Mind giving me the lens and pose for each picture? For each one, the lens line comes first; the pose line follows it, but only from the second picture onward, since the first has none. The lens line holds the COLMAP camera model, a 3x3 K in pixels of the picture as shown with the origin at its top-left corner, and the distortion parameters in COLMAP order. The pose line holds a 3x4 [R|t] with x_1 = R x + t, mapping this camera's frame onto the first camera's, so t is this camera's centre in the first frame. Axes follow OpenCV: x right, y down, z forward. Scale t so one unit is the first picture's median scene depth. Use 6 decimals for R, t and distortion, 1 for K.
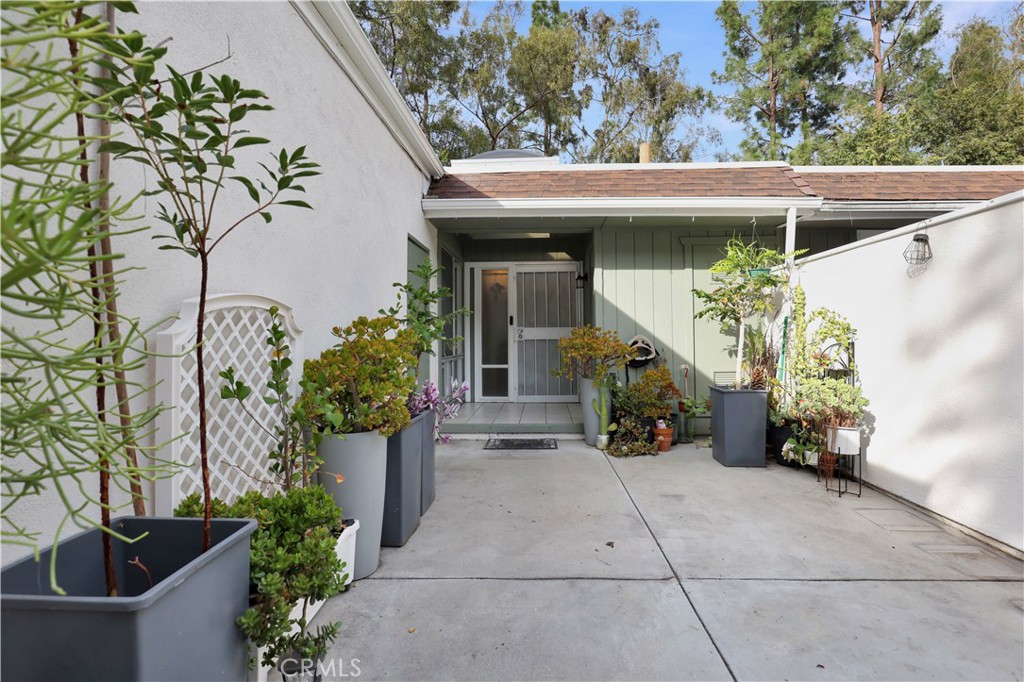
lens RADIAL K [[478.7, 0, 512.0], [0, 478.7, 341.0], [0, 0, 1]] dist [-0.031346, -0.000133]
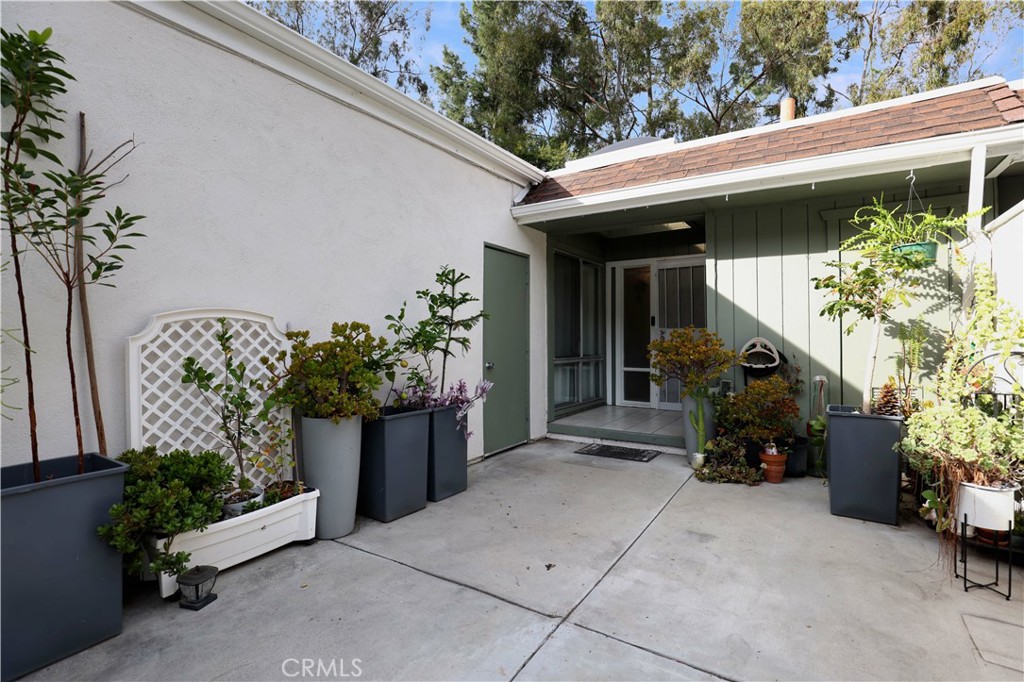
lens RADIAL K [[472.4, 0, 512.0], [0, 472.4, 341.0], [0, 0, 1]] dist [-0.027812, 0.000524]
pose [[0.861085, 0.006660, -0.508417, 0.312260], [-0.007113, 0.999974, 0.001052, -0.003487], [0.508411, 0.002711, 0.861110, 0.095586]]
